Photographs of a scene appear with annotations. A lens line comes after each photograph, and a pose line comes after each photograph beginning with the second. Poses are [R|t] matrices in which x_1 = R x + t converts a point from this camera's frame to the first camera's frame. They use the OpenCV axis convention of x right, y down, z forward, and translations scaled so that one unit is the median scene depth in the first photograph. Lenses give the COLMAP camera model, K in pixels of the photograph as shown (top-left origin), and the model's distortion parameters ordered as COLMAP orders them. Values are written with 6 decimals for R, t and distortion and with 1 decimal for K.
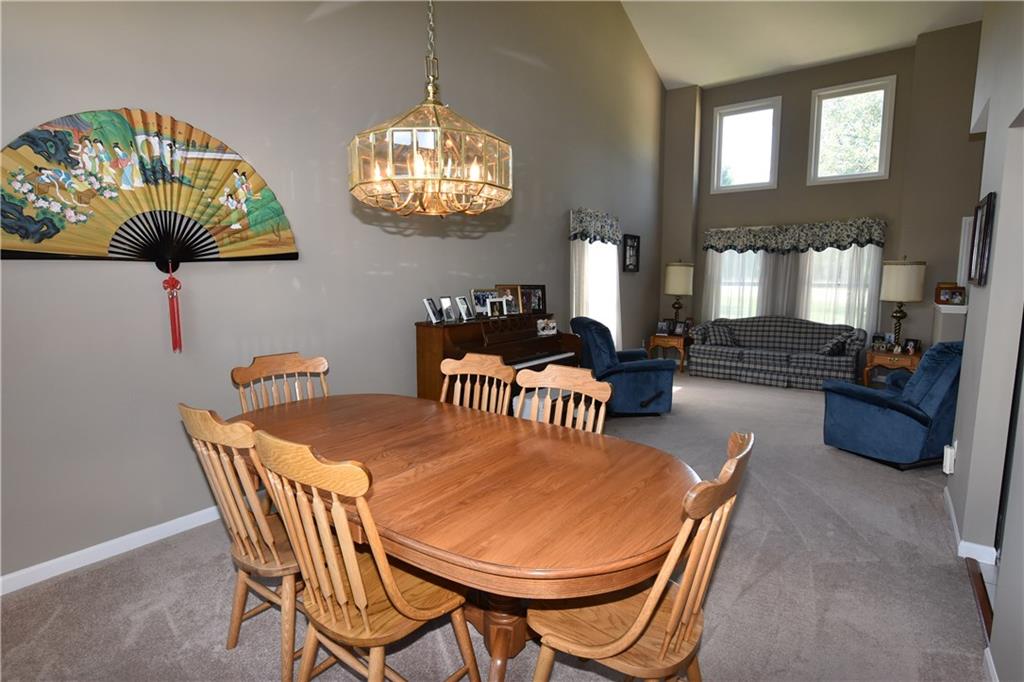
lens RADIAL K [[506.3, 0, 518.1], [0, 506.3, 341.2], [0, 0, 1]] dist [-0.032436, 0.003848]
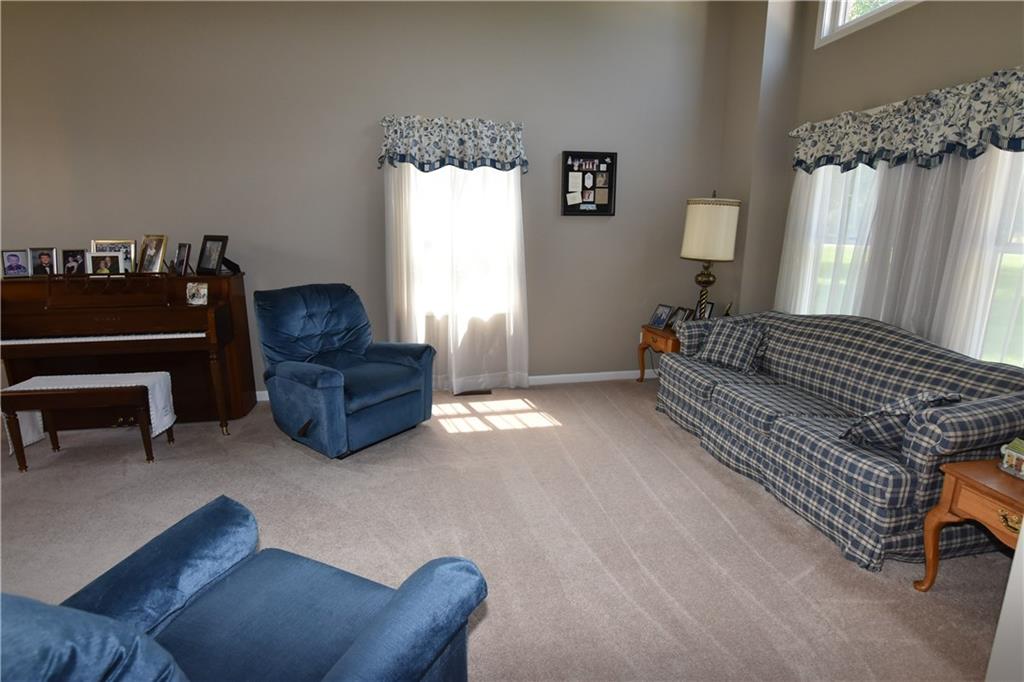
lens RADIAL K [[506.3, 0, 513.5], [0, 506.3, 344.3], [0, 0, 1]] dist [-0.032436, 0.003848]
pose [[0.749015, 0.149300, -0.645512, 0.574064], [-0.086634, 0.987985, 0.127985, -0.057738], [0.656864, -0.039940, 0.752950, 0.499194]]
